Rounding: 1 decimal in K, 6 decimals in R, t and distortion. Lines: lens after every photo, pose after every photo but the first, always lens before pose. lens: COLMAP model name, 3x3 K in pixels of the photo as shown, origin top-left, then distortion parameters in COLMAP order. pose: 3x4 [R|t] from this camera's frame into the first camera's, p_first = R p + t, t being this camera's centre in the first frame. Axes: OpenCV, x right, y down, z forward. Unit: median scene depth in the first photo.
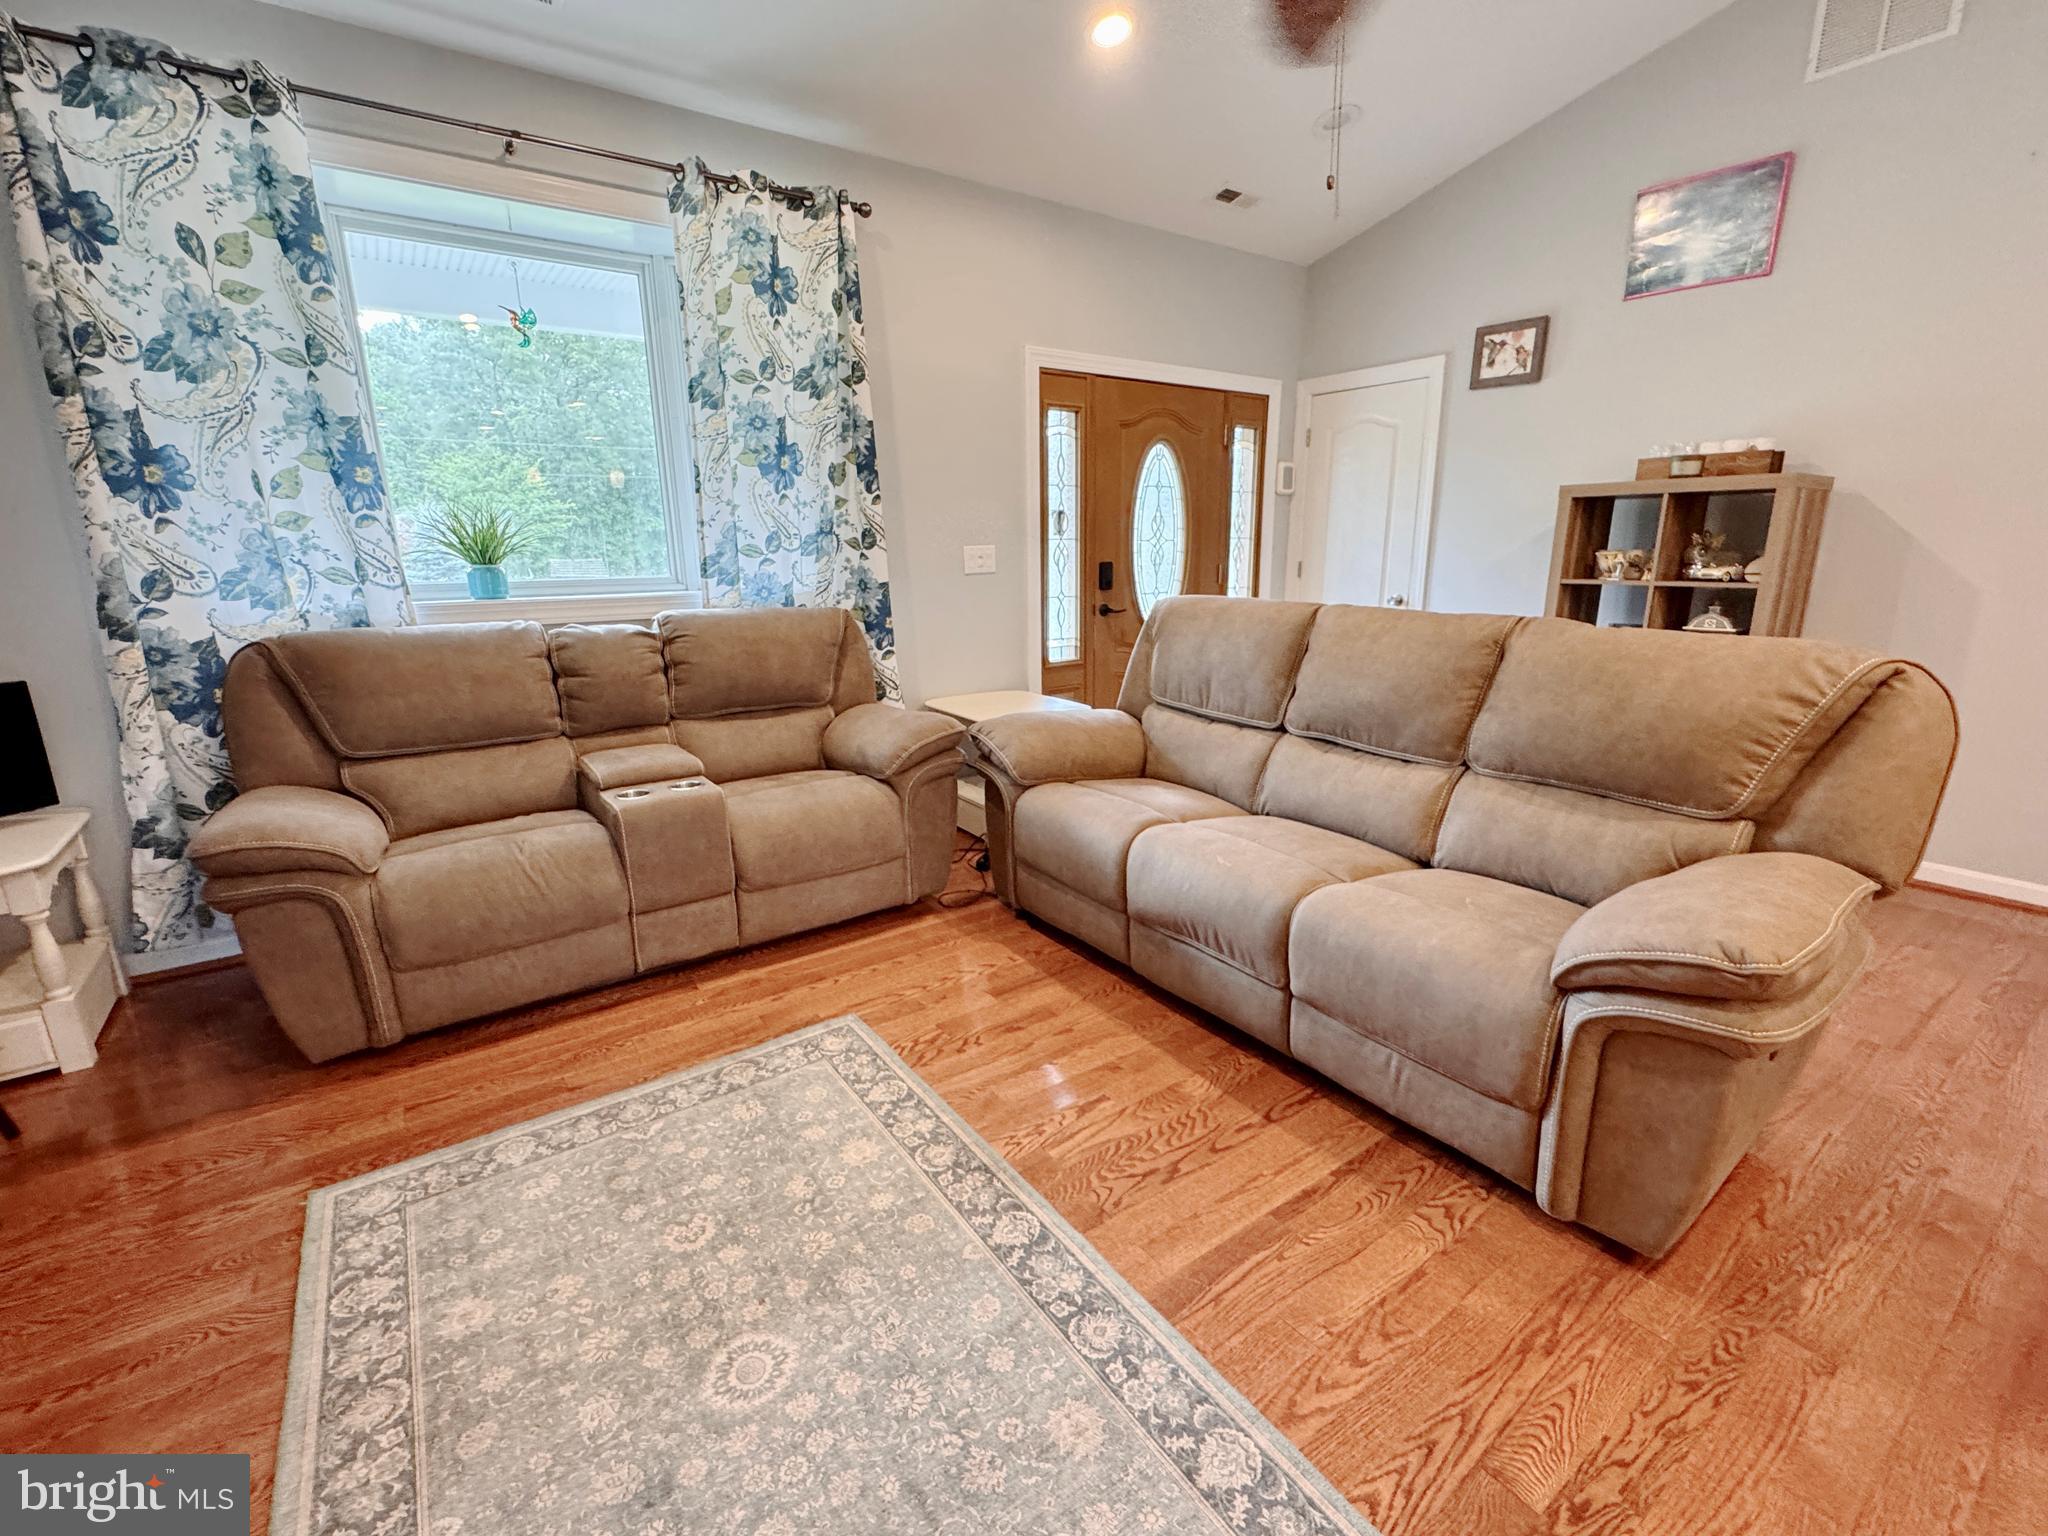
lens RADIAL K [[887.1, 0, 1014.1], [0, 887.1, 771.6], [0, 0, 1]] dist [-0.005336, 0.000008]
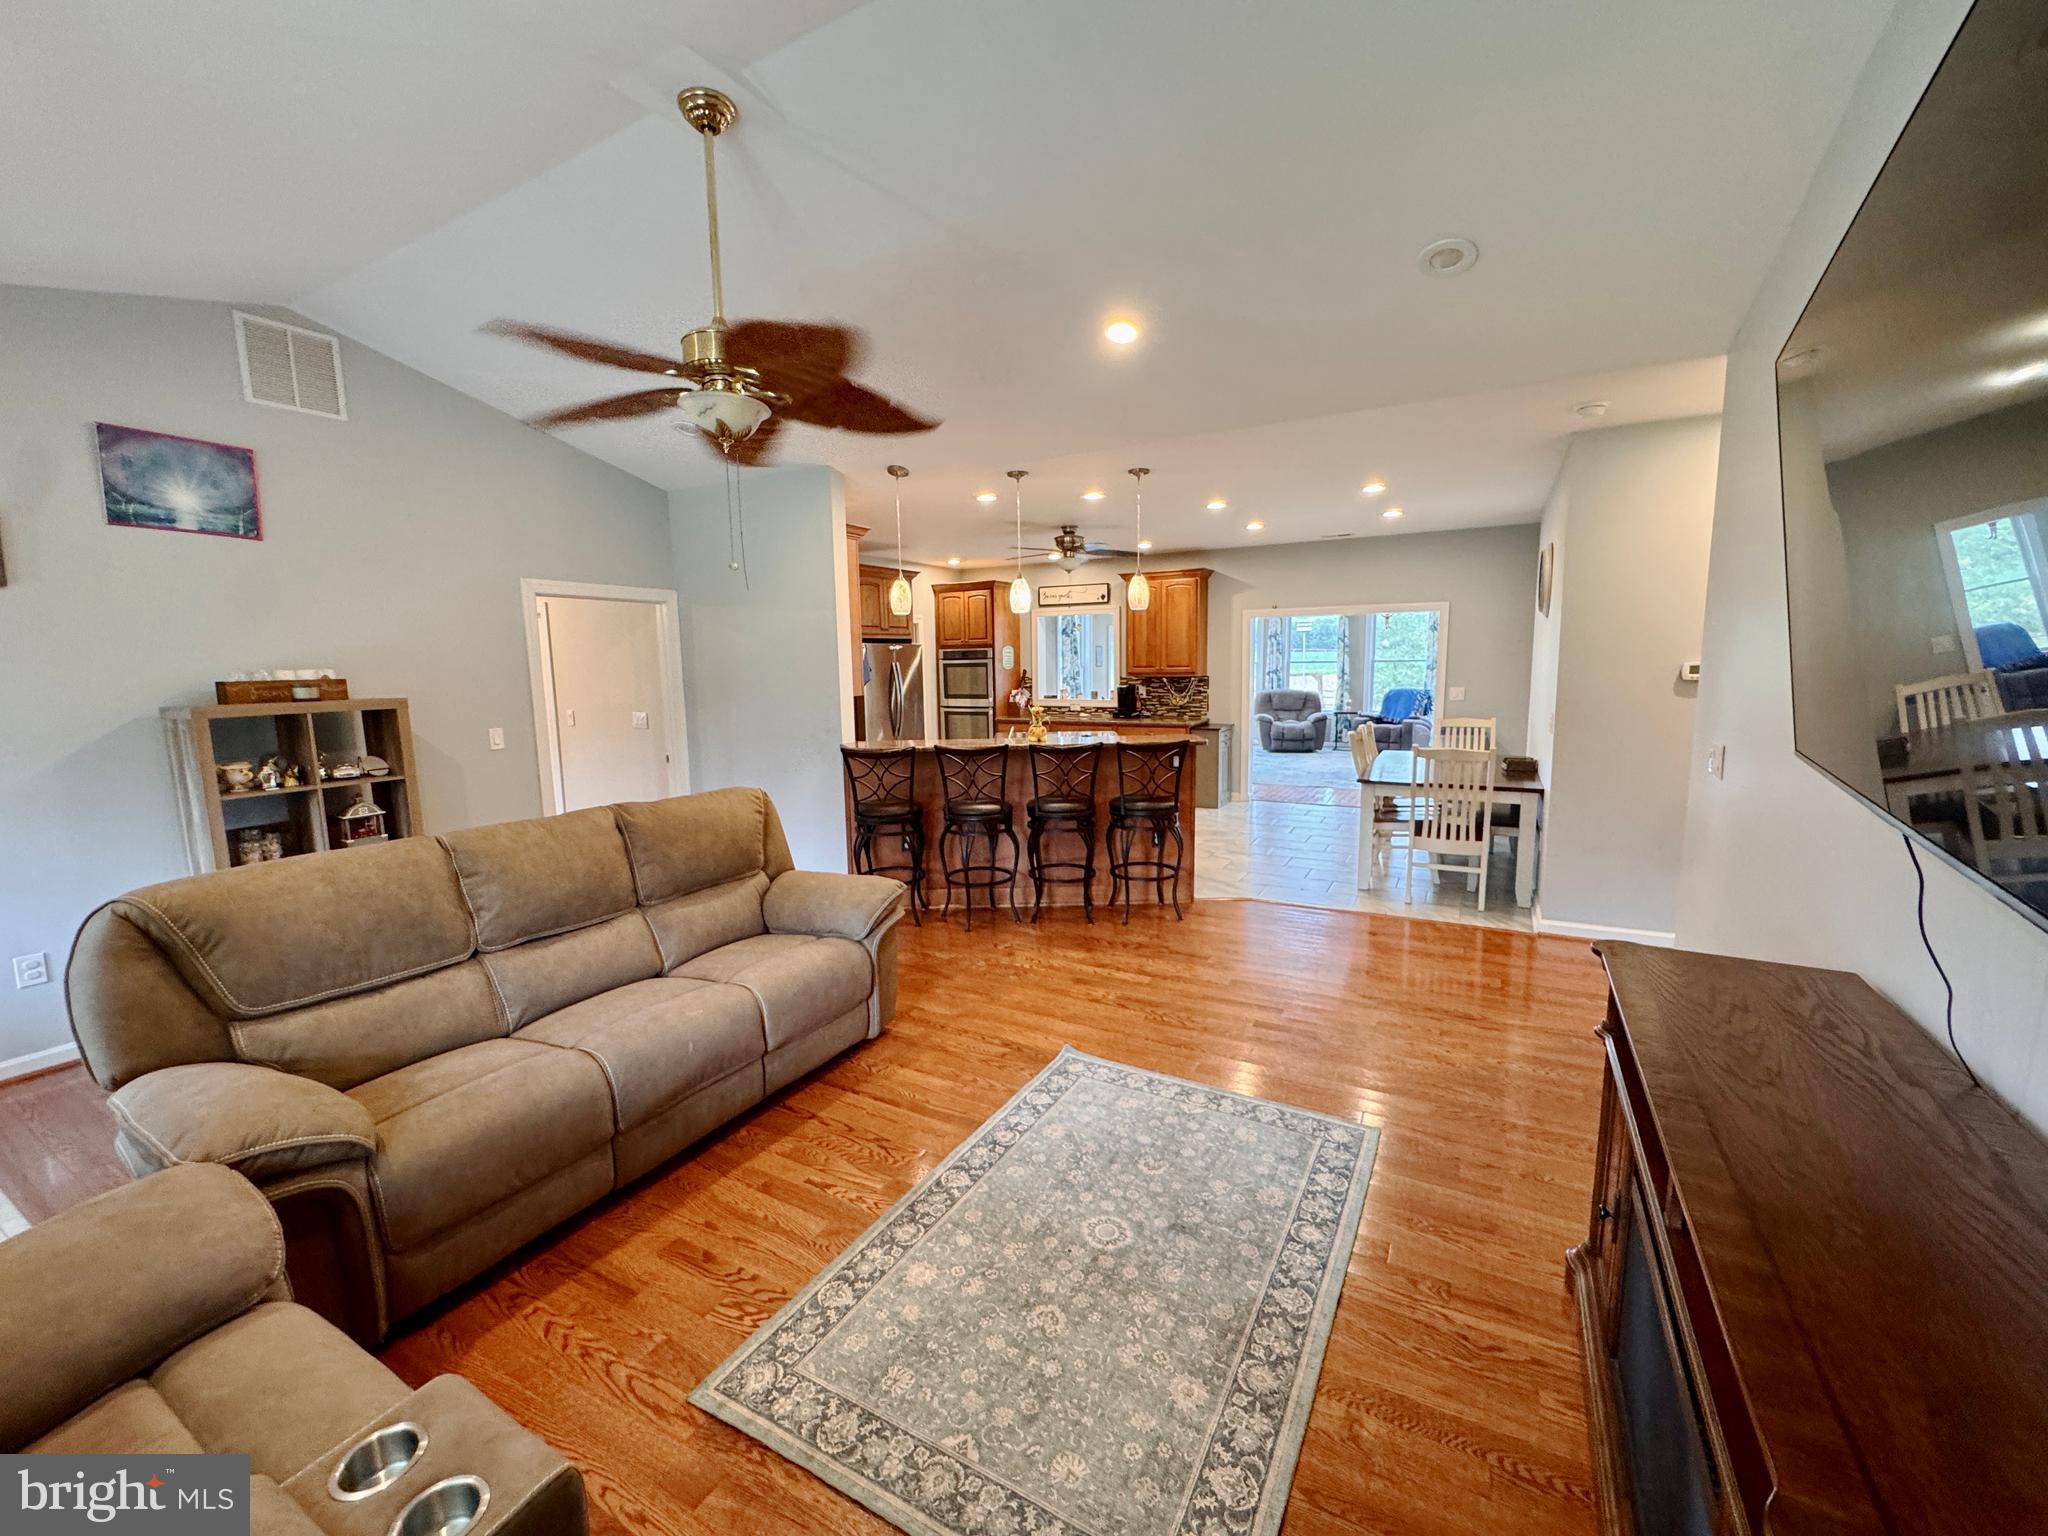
lens RADIAL K [[818.1, 0, 1031.4], [0, 818.1, 764.9], [0, 0, 1]] dist [0.000156, -0.000080]
pose [[-0.437504, -0.095956, 0.894082, -0.854838], [0.246017, 0.943581, 0.221653, -0.324663], [-0.864908, 0.316933, -0.389213, 0.781054]]
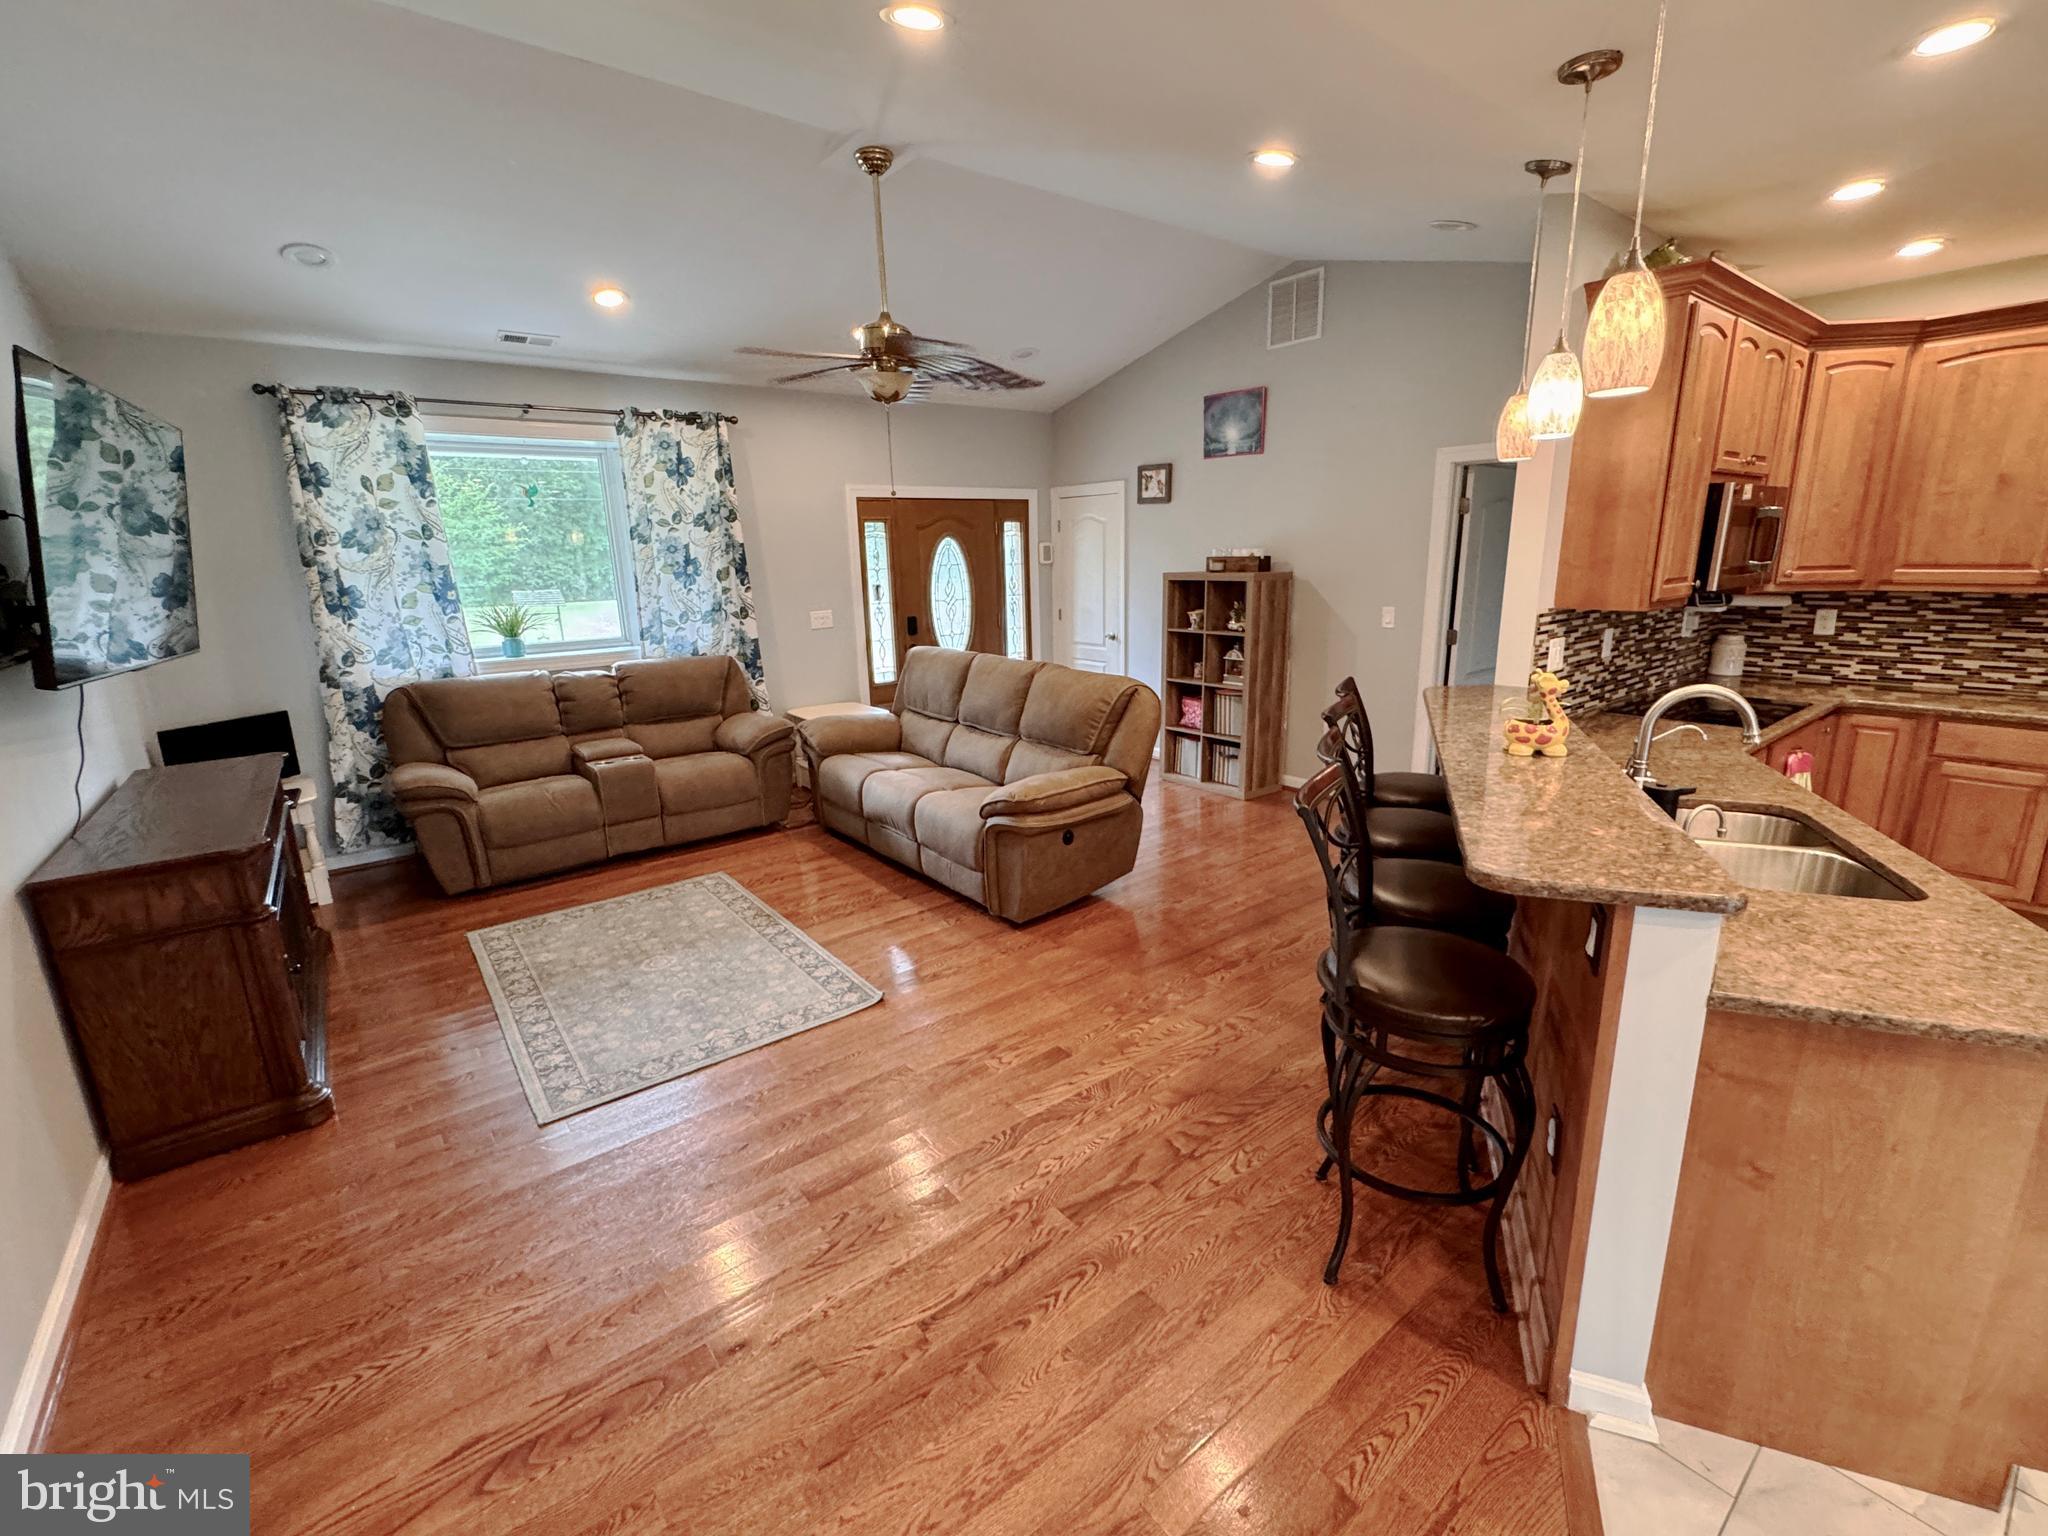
lens RADIAL K [[887.1, 0, 1014.1], [0, 887.1, 771.6], [0, 0, 1]] dist [-0.005336, 0.000008]
pose [[0.998765, -0.025228, 0.042799, 0.356607], [0.025527, 0.999653, -0.006457, 0.076569], [-0.042621, 0.007541, 0.999063, -0.911545]]
